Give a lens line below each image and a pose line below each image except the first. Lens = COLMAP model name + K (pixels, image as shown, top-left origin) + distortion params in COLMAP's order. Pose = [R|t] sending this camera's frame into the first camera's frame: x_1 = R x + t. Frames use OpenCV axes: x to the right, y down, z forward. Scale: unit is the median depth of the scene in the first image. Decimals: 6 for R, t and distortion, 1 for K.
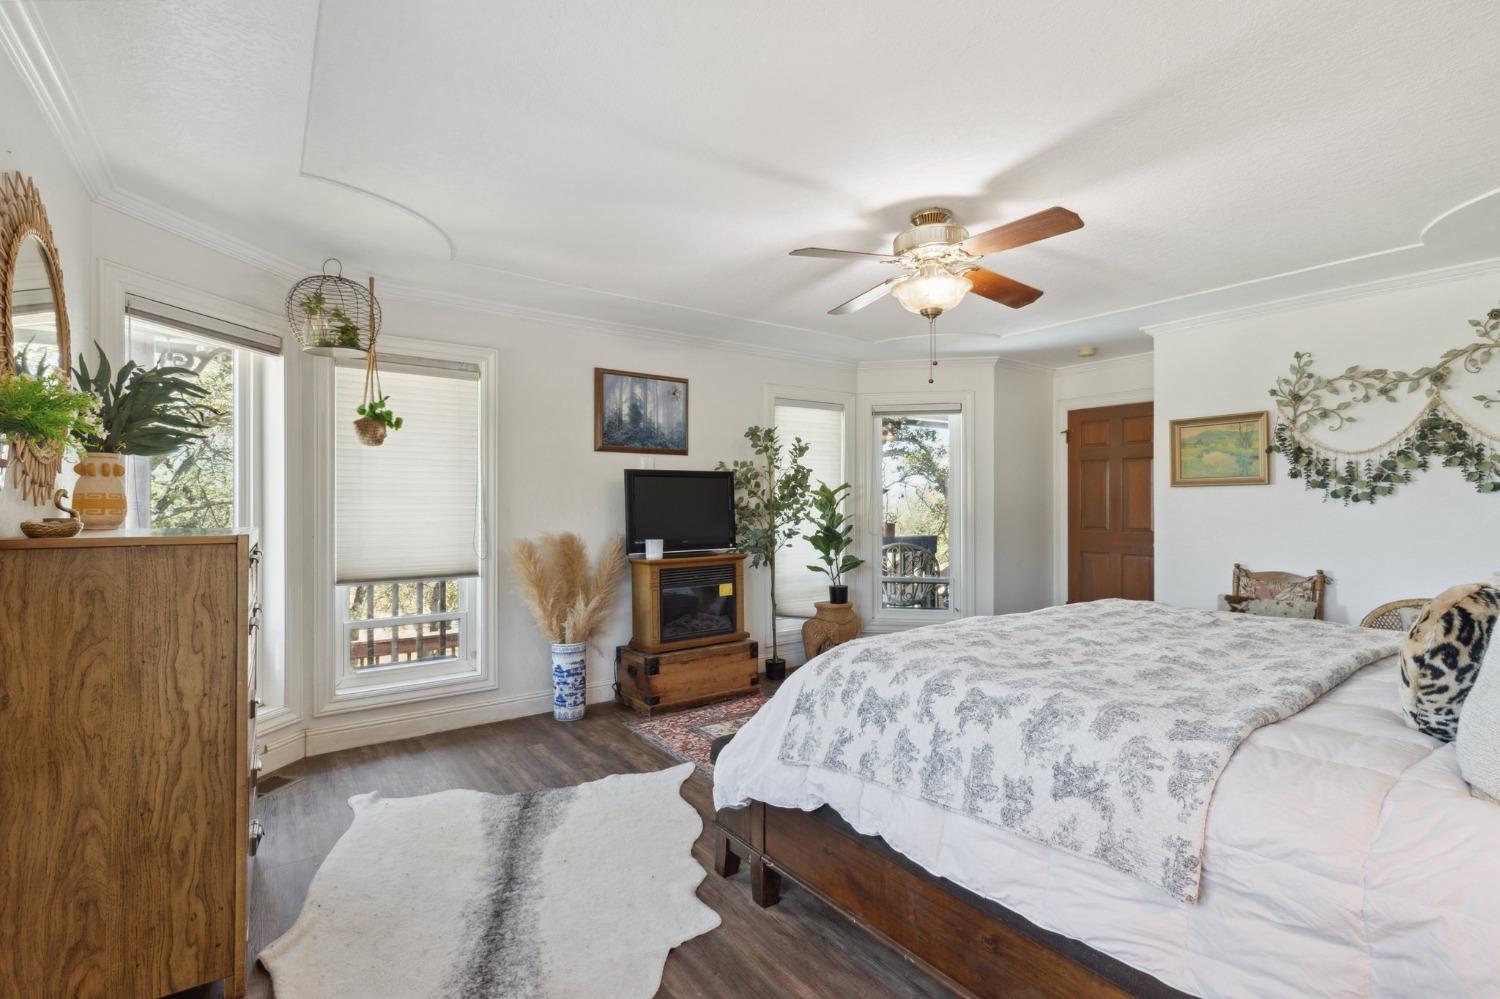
lens RADIAL K [[680.9, 0, 752.0], [0, 680.9, 513.6], [0, 0, 1]] dist [0.001108, 0.000080]
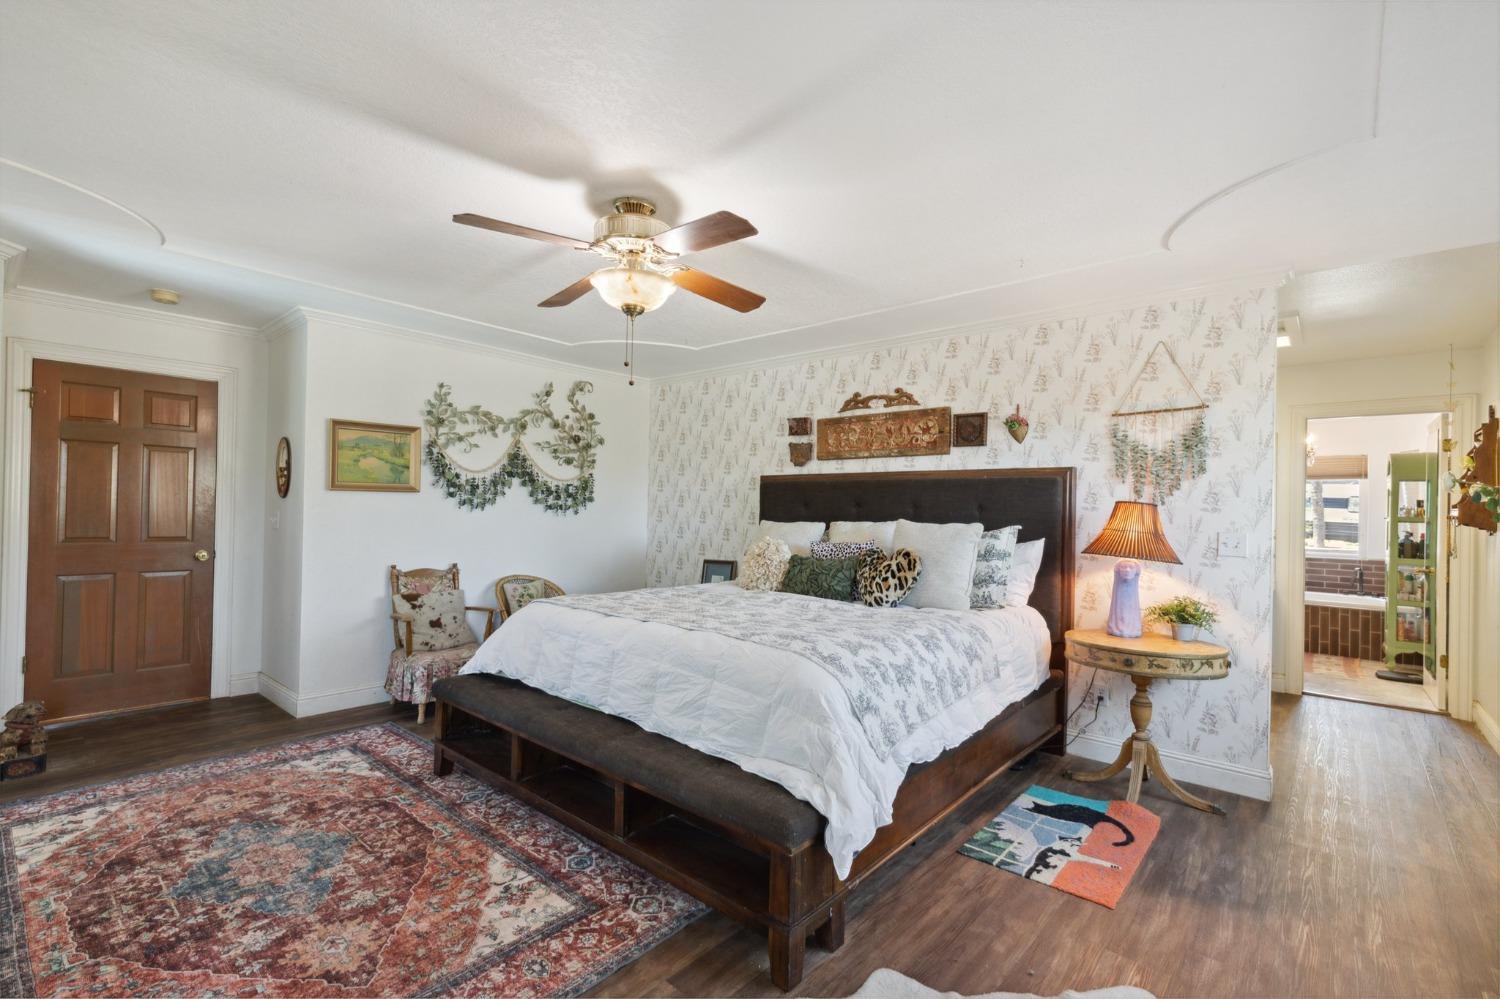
lens RADIAL K [[680.9, 0, 752.0], [0, 680.9, 513.6], [0, 0, 1]] dist [0.001108, 0.000080]
pose [[-0.219325, -0.003147, 0.975647, -0.497166], [-0.003890, 0.999990, 0.002351, -0.012909], [-0.975644, -0.003279, -0.219335, 0.751658]]
